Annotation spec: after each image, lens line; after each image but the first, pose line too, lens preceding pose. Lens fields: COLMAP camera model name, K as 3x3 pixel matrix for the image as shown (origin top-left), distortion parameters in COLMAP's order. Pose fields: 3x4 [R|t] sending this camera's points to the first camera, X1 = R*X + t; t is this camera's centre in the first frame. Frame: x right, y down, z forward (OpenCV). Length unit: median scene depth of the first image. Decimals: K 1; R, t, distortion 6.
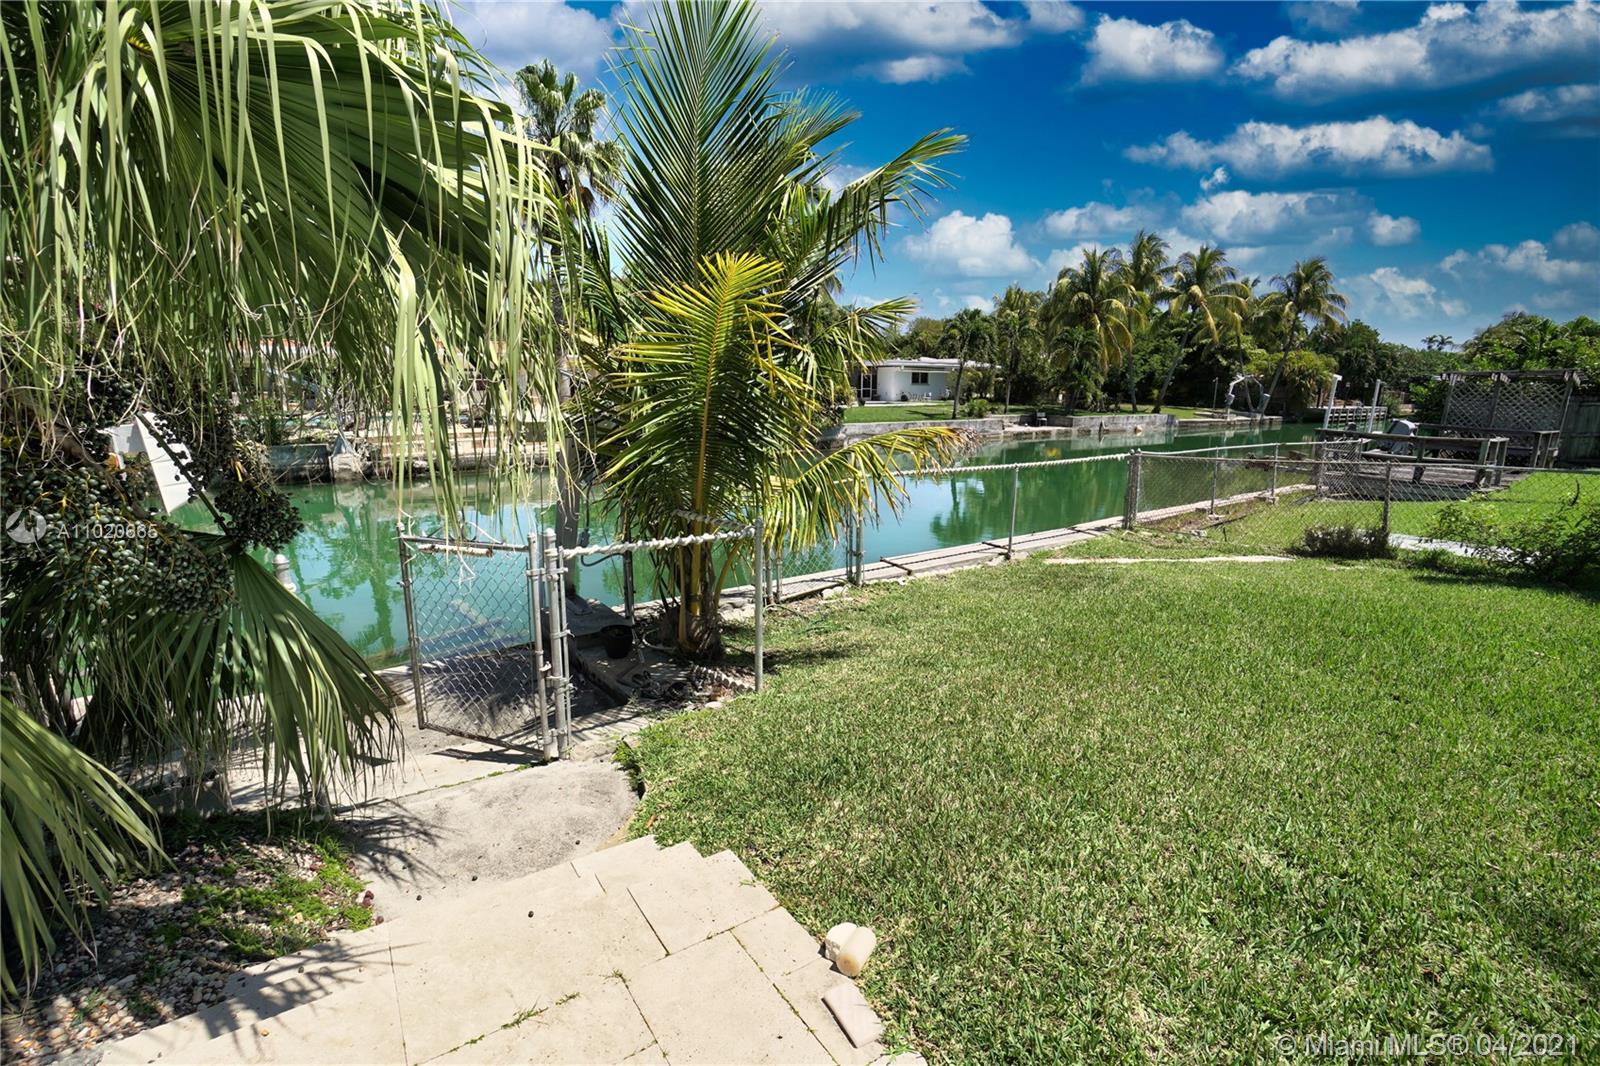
lens RADIAL K [[710.9, 0, 816.8], [0, 710.9, 526.3], [0, 0, 1]] dist [-0.046159, 0.012679]
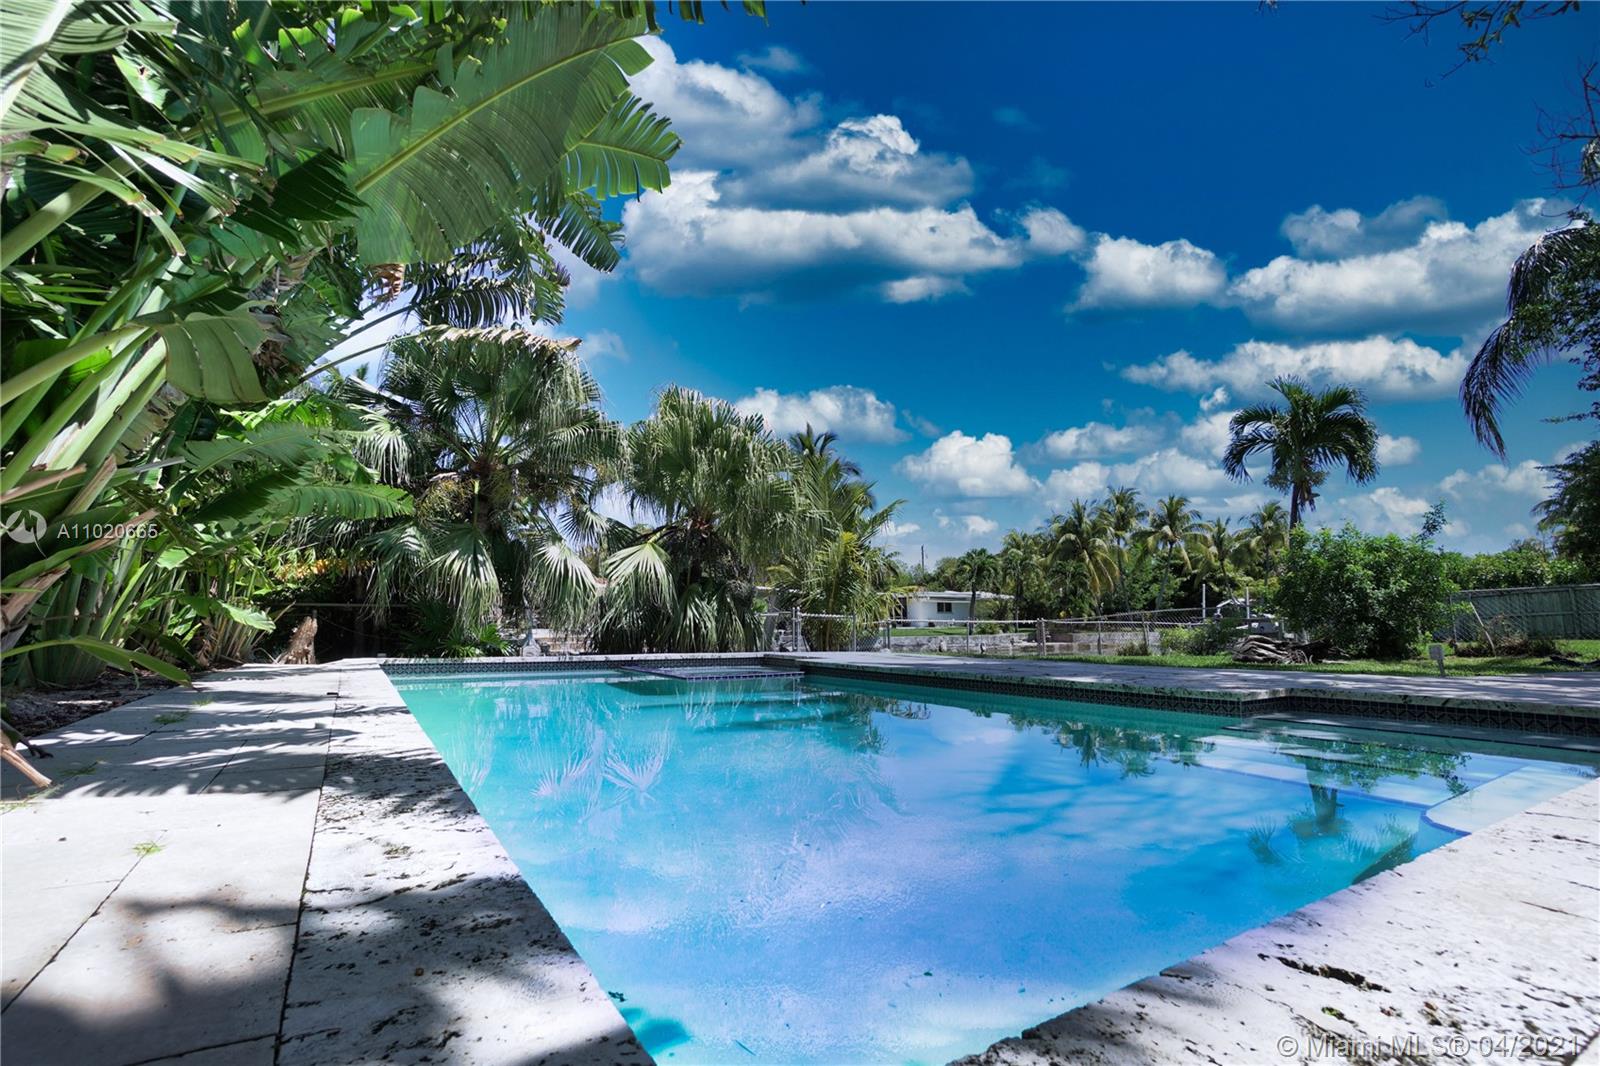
lens RADIAL K [[710.9, 0, 784.6], [0, 710.9, 535.6], [0, 0, 1]] dist [-0.046159, 0.012679]
pose [[0.995797, -0.013807, -0.090536, -0.009389], [-0.015440, 0.949110, -0.314567, 0.064442], [0.090272, 0.314643, 0.944908, -0.202787]]
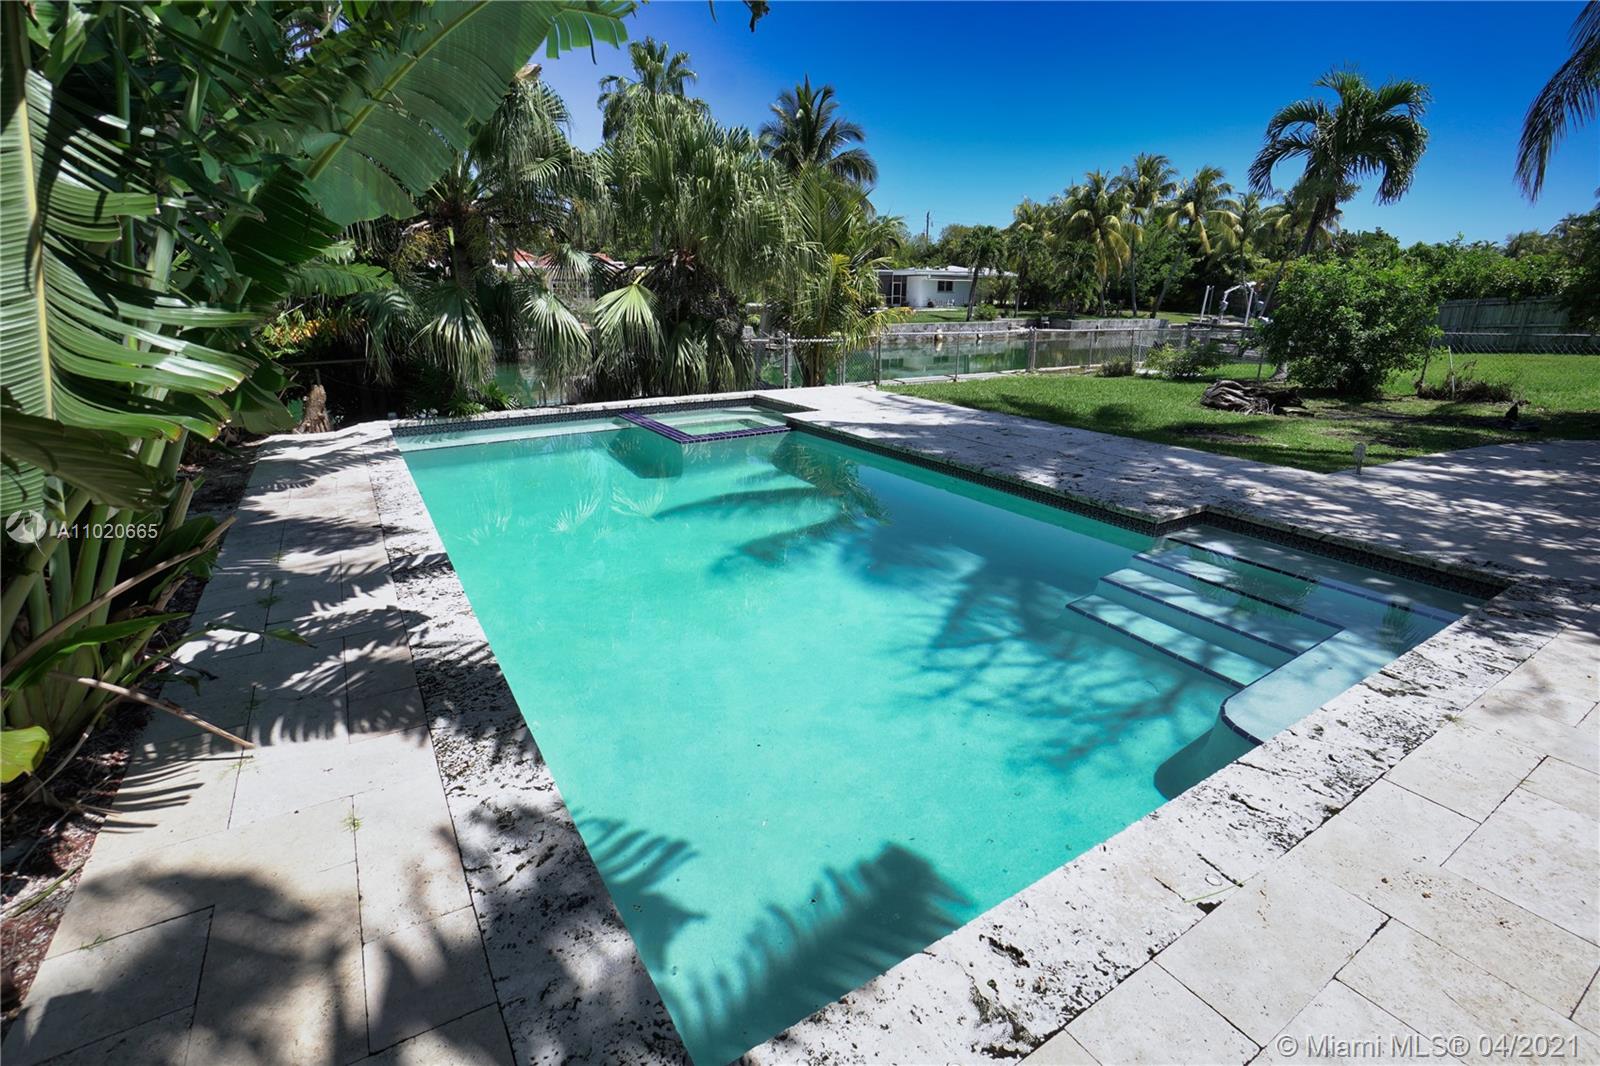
lens RADIAL K [[710.9, 0, 784.3], [0, 710.9, 511.8], [0, 0, 1]] dist [-0.046159, 0.012679]
pose [[0.996192, 0.022379, -0.084268, -0.005987], [-0.013521, 0.994459, 0.104252, 0.042894], [0.086134, -0.102716, 0.990974, -0.215555]]
